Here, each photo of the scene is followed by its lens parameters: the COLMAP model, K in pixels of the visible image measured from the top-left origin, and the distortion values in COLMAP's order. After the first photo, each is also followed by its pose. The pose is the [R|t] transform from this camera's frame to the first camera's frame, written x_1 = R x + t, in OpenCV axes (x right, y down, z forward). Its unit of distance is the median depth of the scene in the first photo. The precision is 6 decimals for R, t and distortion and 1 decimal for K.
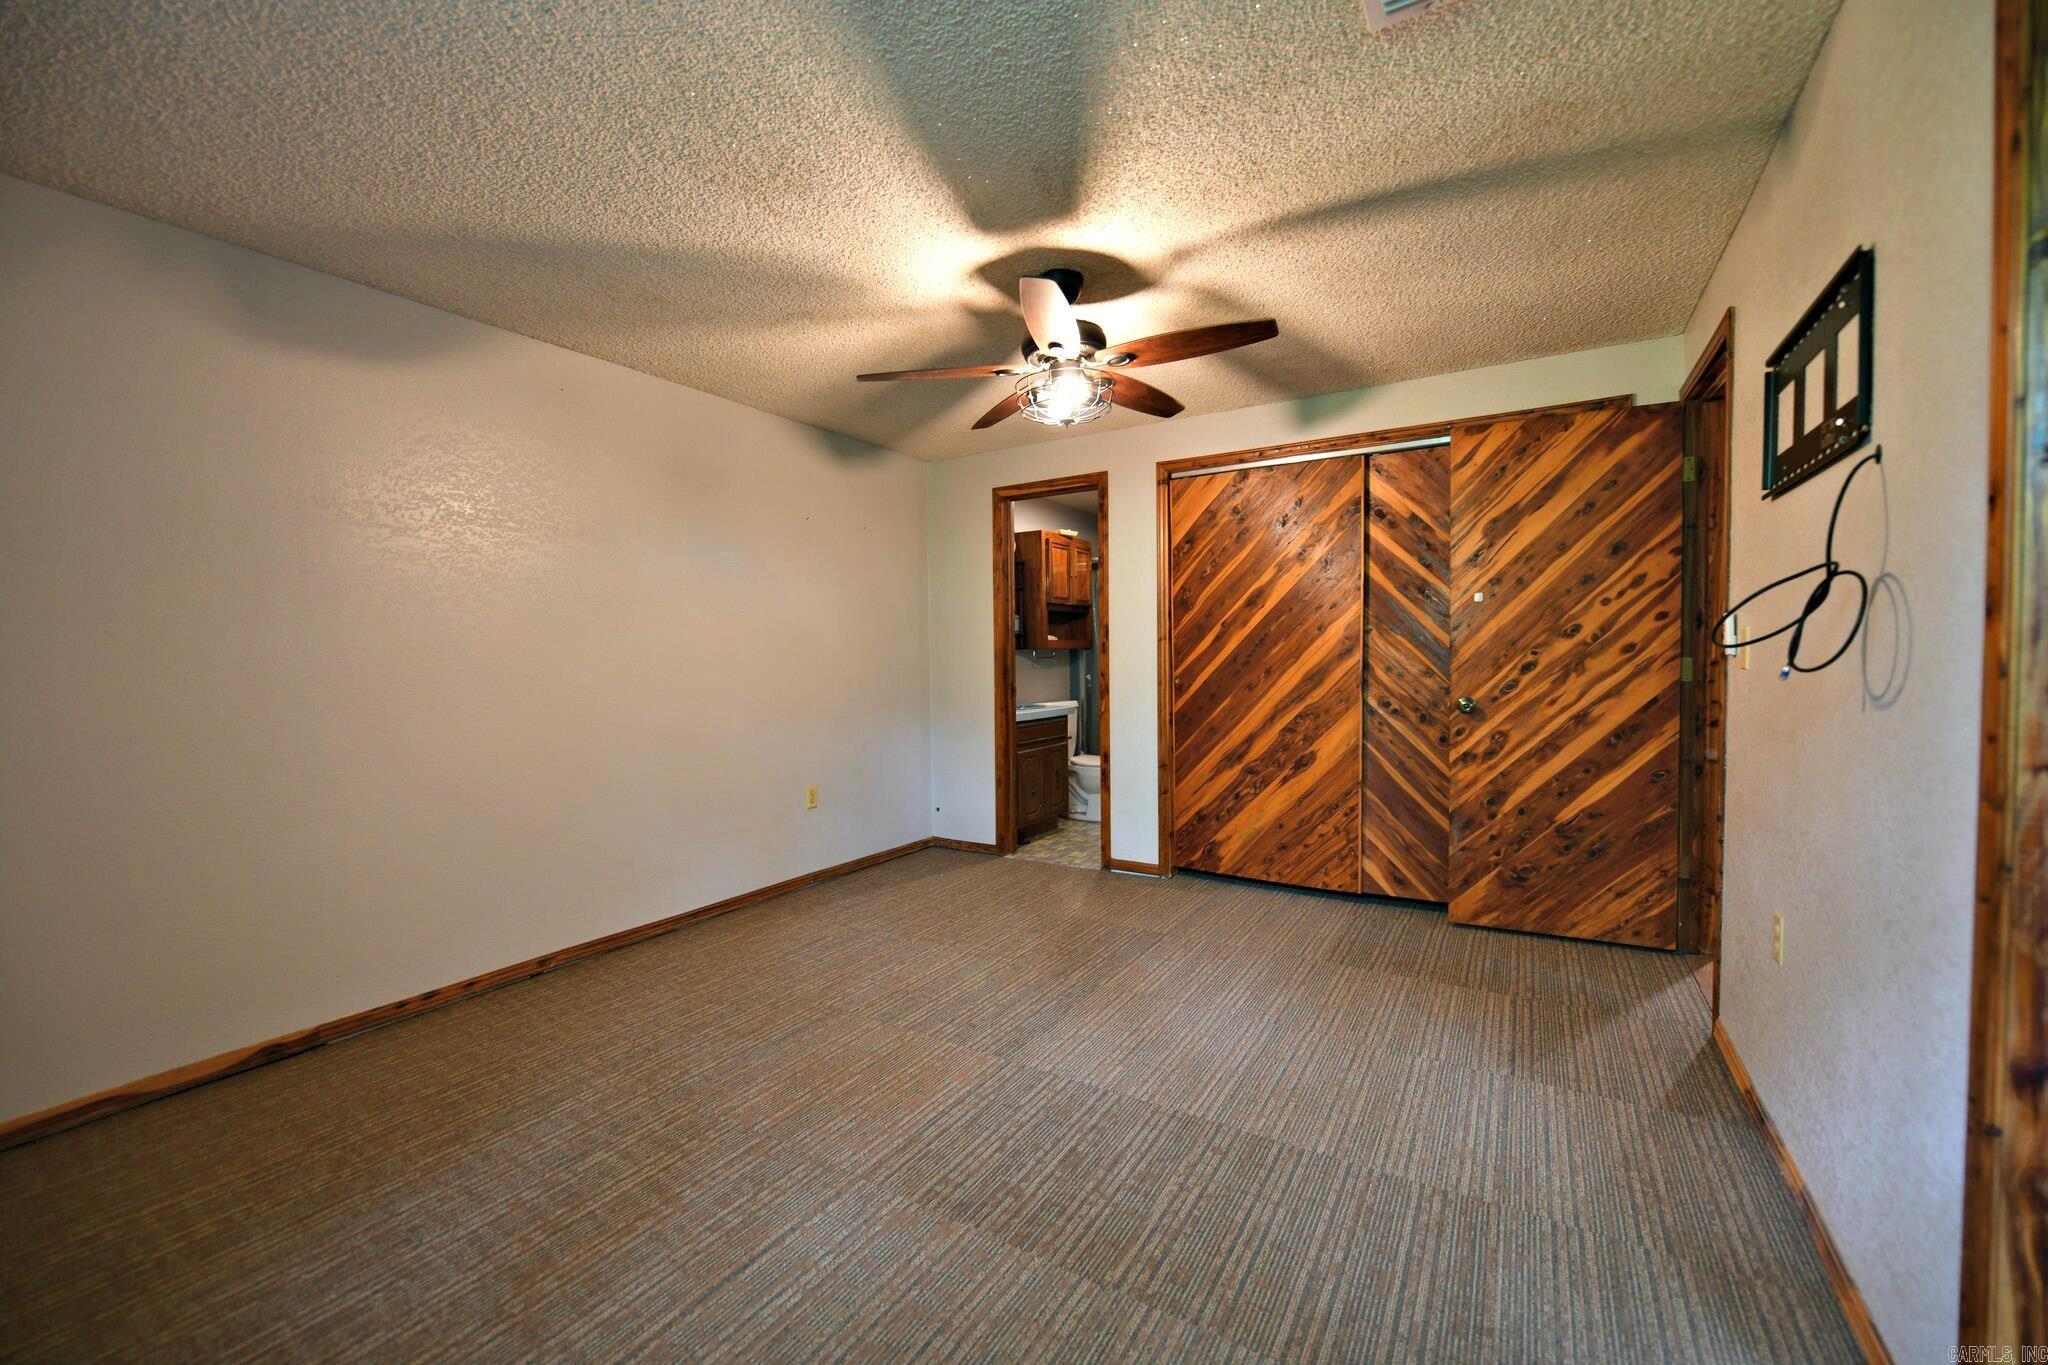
lens RADIAL K [[811.2, 0, 1024.9], [0, 811.2, 684.0], [0, 0, 1]] dist [-0.007815, -0.000041]
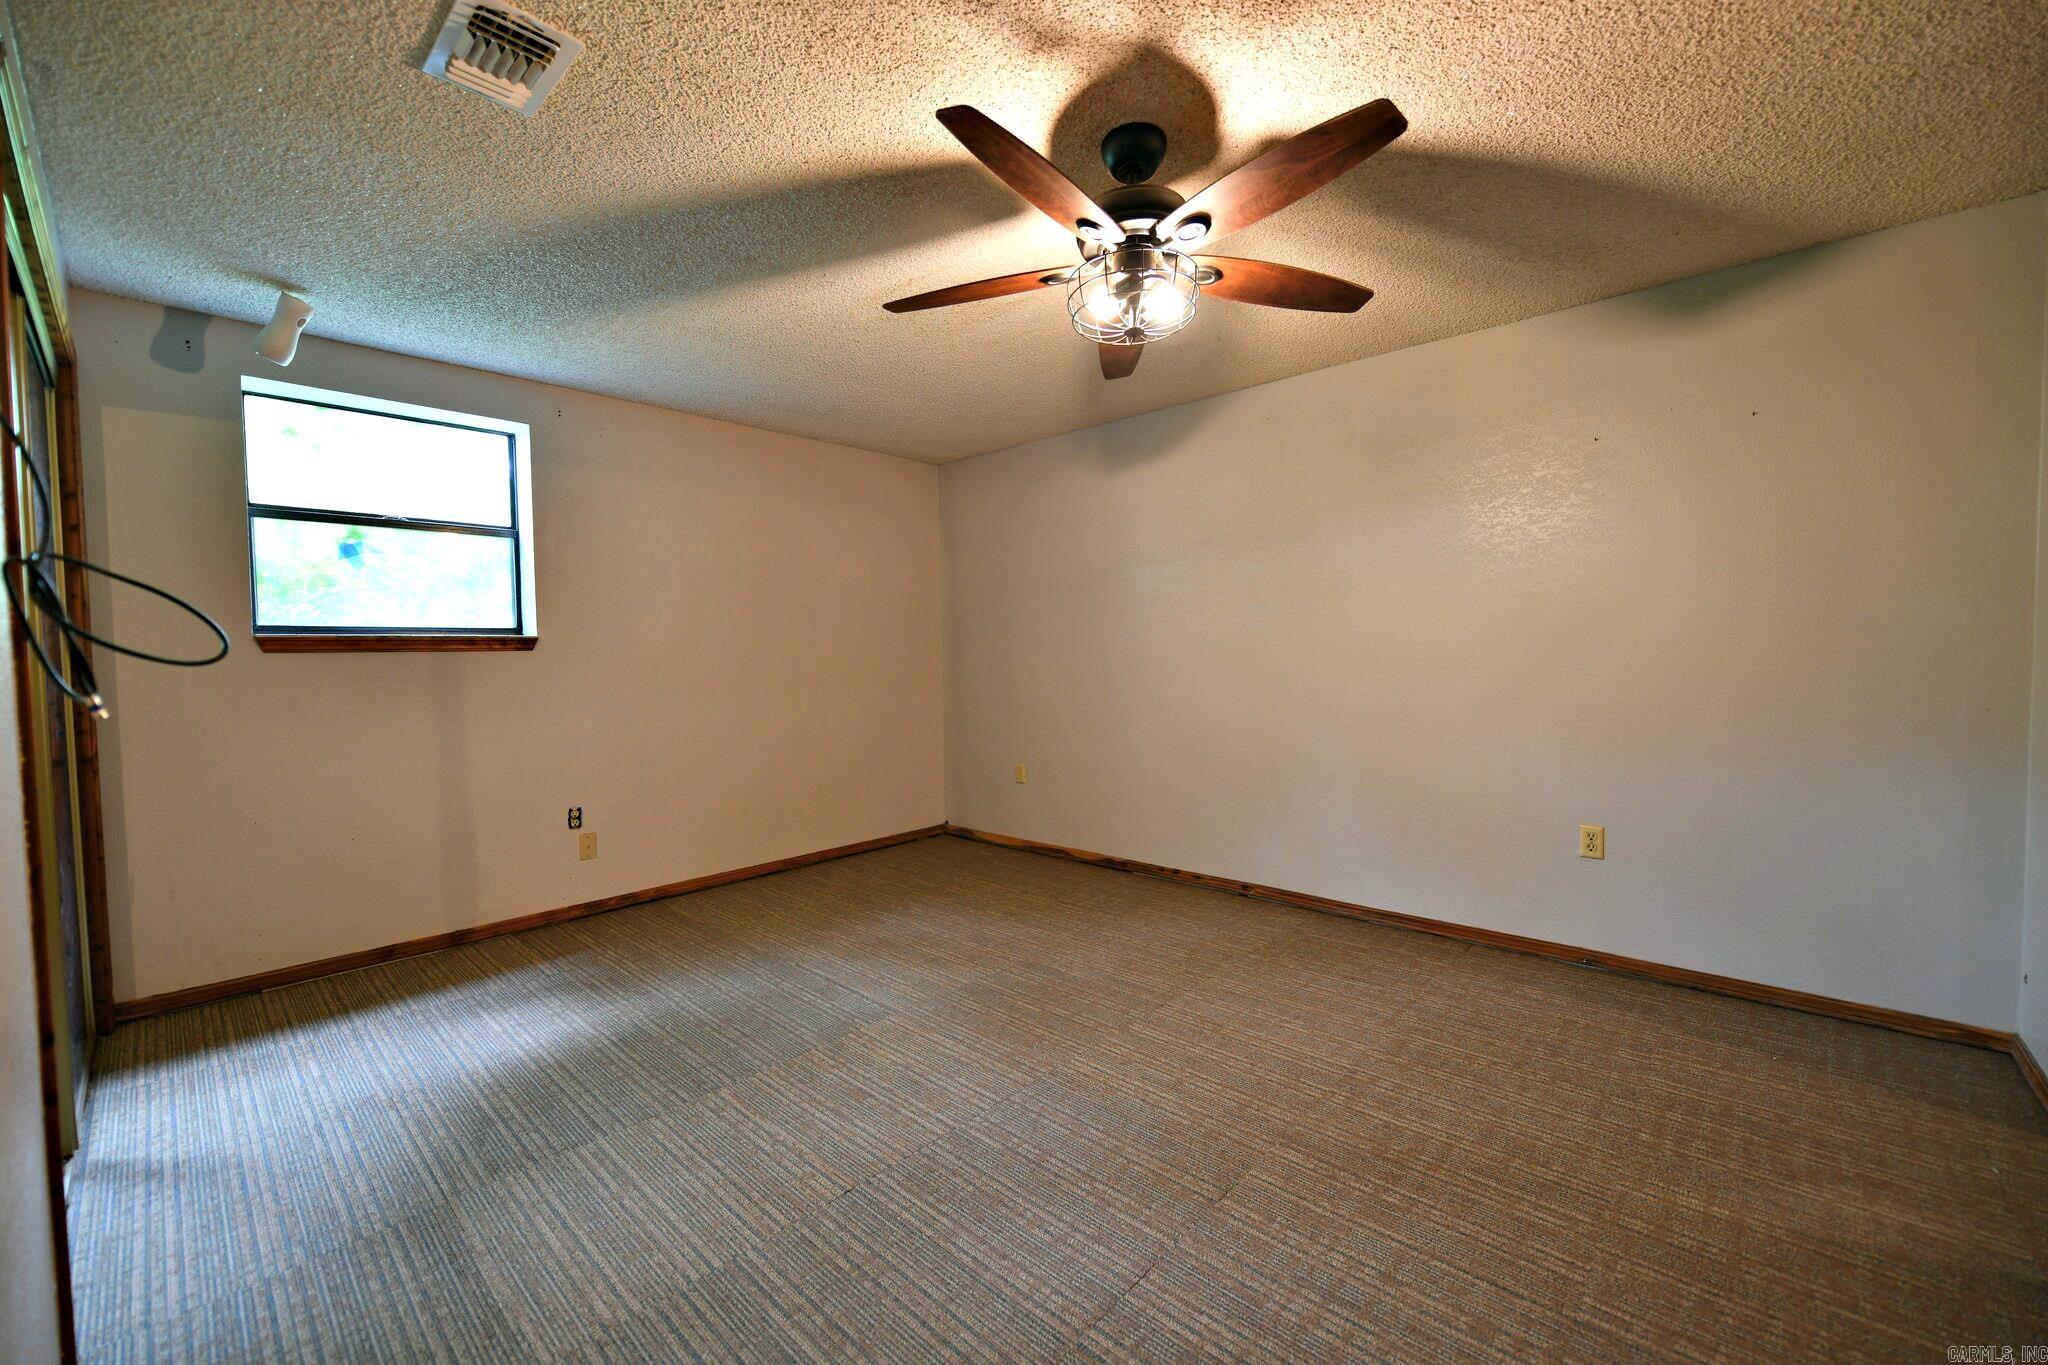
lens RADIAL K [[811.2, 0, 1024.9], [0, 811.2, 684.0], [0, 0, 1]] dist [-0.007815, -0.000041]
pose [[-0.189182, 0.054298, -0.980440, 0.708394], [-0.016068, 0.998165, 0.058381, -0.041088], [0.981811, 0.026798, -0.187962, 0.915122]]
